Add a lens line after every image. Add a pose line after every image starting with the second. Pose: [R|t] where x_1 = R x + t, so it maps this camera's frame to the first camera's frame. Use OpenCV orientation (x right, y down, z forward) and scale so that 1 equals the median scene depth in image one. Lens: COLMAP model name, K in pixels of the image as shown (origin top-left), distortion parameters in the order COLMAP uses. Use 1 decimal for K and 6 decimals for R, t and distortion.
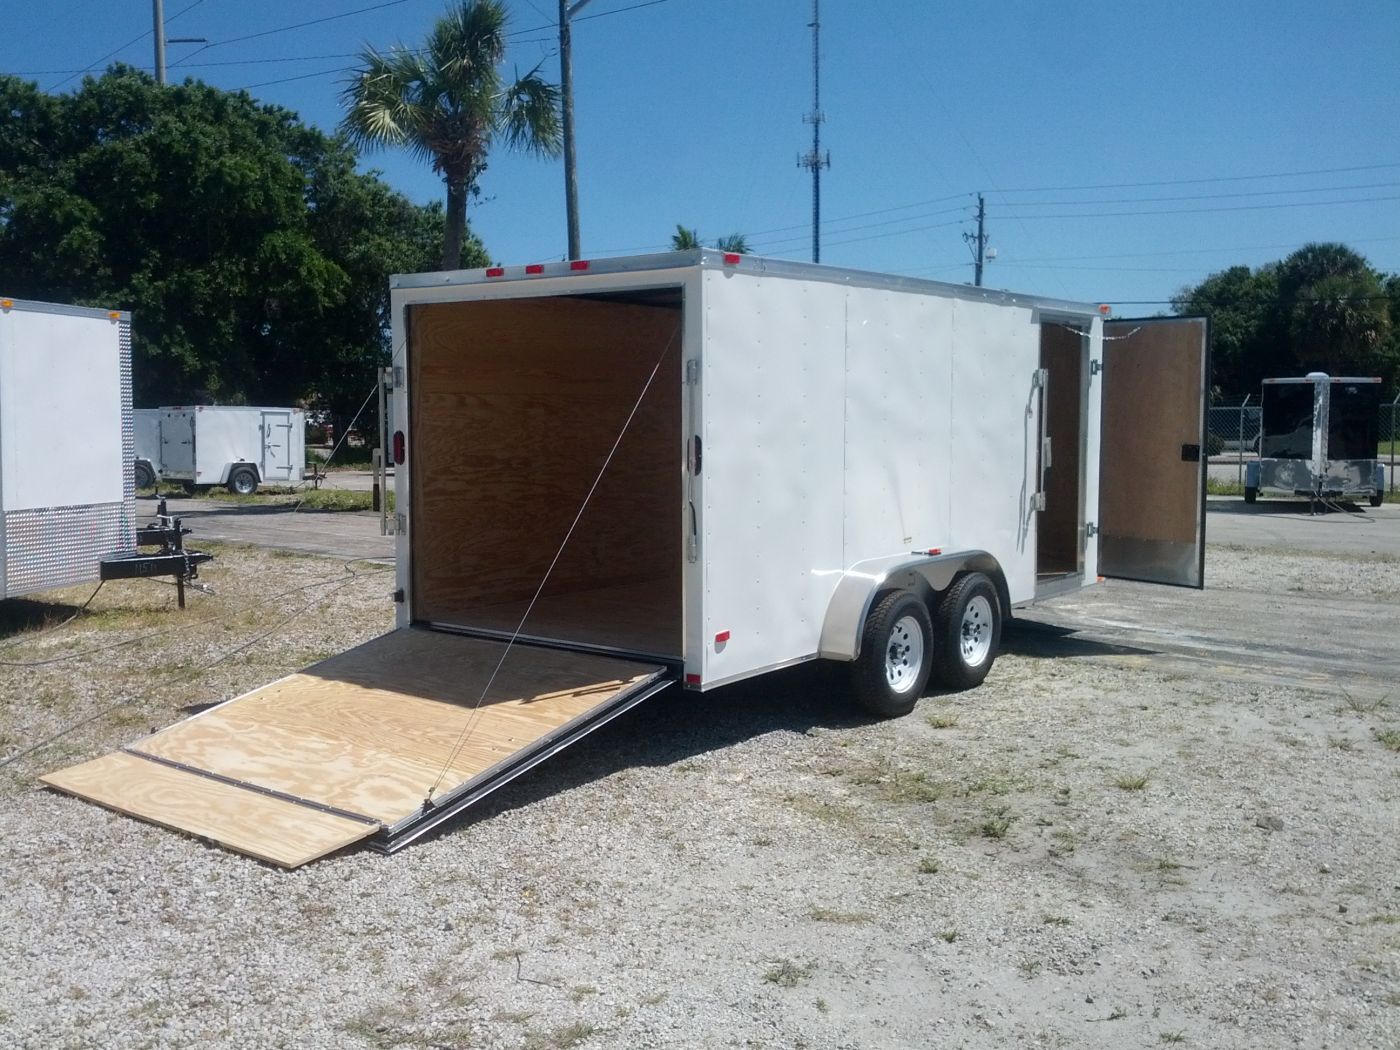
lens RADIAL K [[1395.2, 0, 652.9], [0, 1395.2, 528.8], [0, 0, 1]] dist [-0.005739, 0.005585]
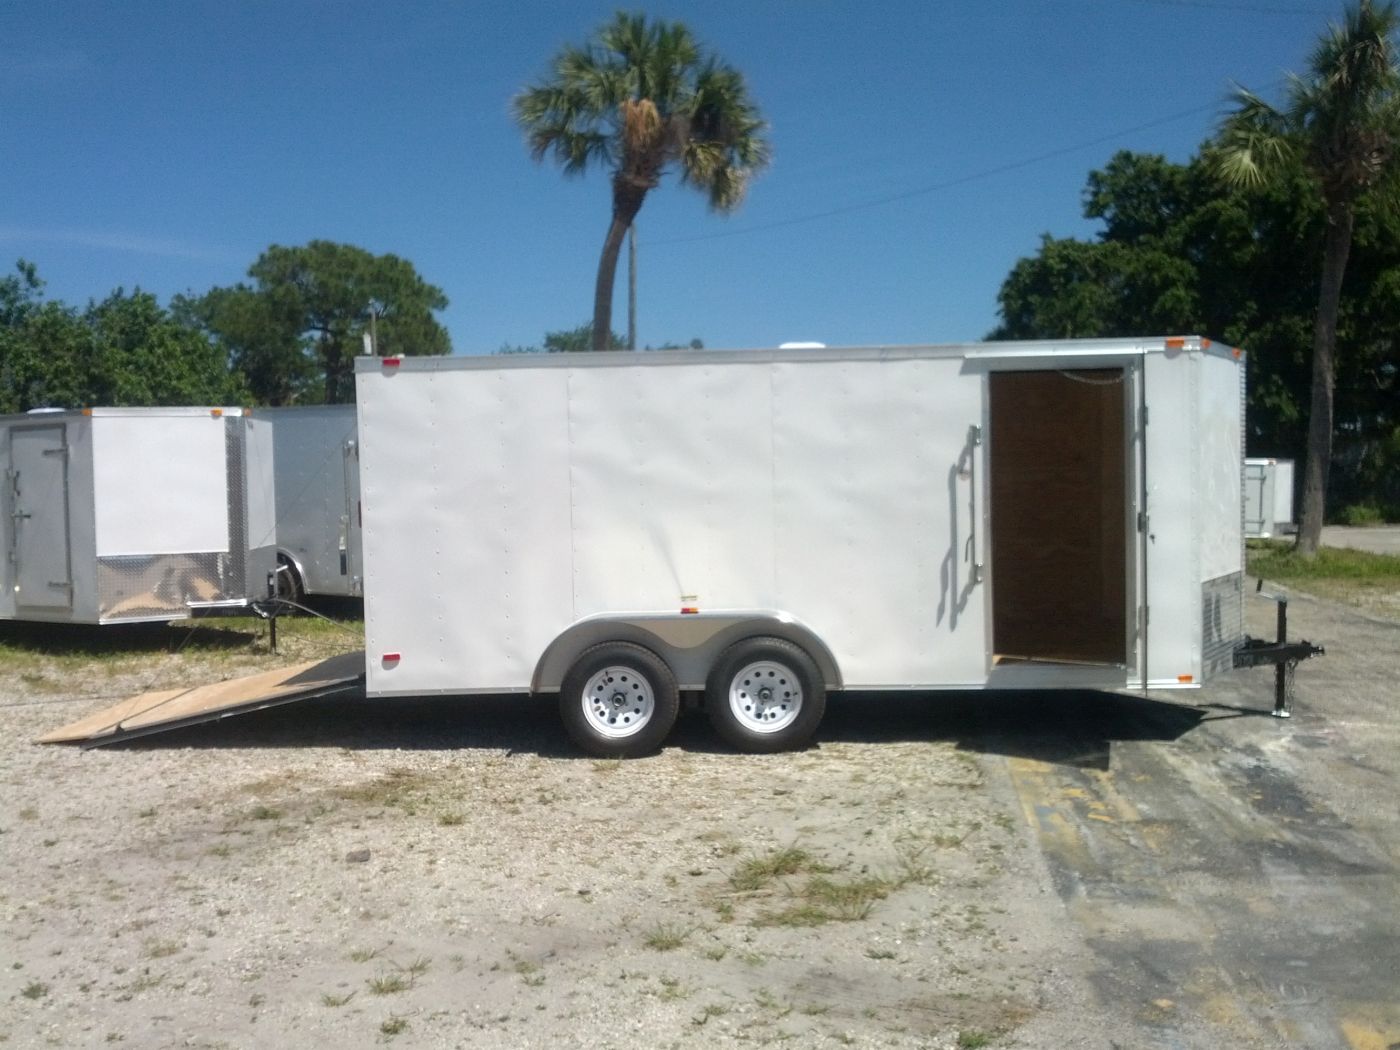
lens RADIAL K [[1395.2, 0, 652.9], [0, 1395.2, 528.8], [0, 0, 1]] dist [-0.005739, 0.005585]
pose [[0.608360, 0.025402, -0.793255, 0.865248], [-0.053166, 0.998547, -0.008798, -0.029174], [0.791879, 0.047527, 0.608826, 0.294829]]
